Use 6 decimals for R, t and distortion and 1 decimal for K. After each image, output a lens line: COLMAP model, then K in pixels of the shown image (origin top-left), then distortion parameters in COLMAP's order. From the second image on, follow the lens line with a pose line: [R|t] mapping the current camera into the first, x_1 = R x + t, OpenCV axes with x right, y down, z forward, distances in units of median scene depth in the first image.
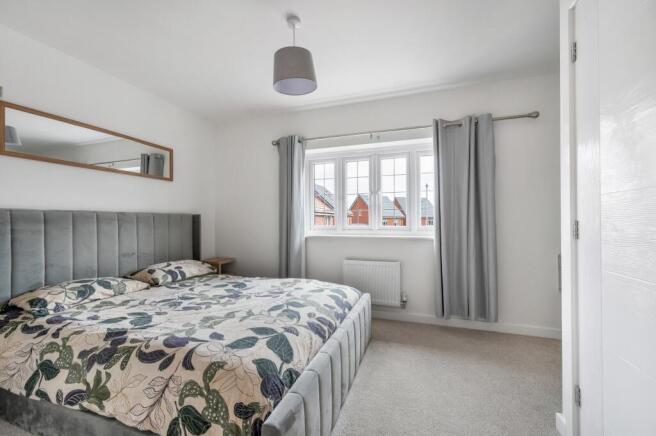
lens RADIAL K [[262.3, 0, 331.5], [0, 262.3, 219.6], [0, 0, 1]] dist [-0.004186, -0.000181]
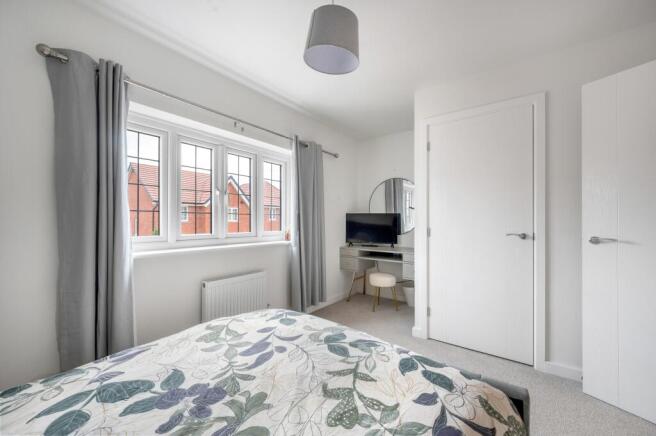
lens RADIAL K [[262.3, 0, 330.7], [0, 262.3, 219.3], [0, 0, 1]] dist [-0.004186, -0.000181]
pose [[0.300272, 0.012068, 0.953777, -0.834797], [-0.007581, 0.999919, -0.010266, -0.021854], [-0.953824, -0.004148, 0.300339, 0.723580]]
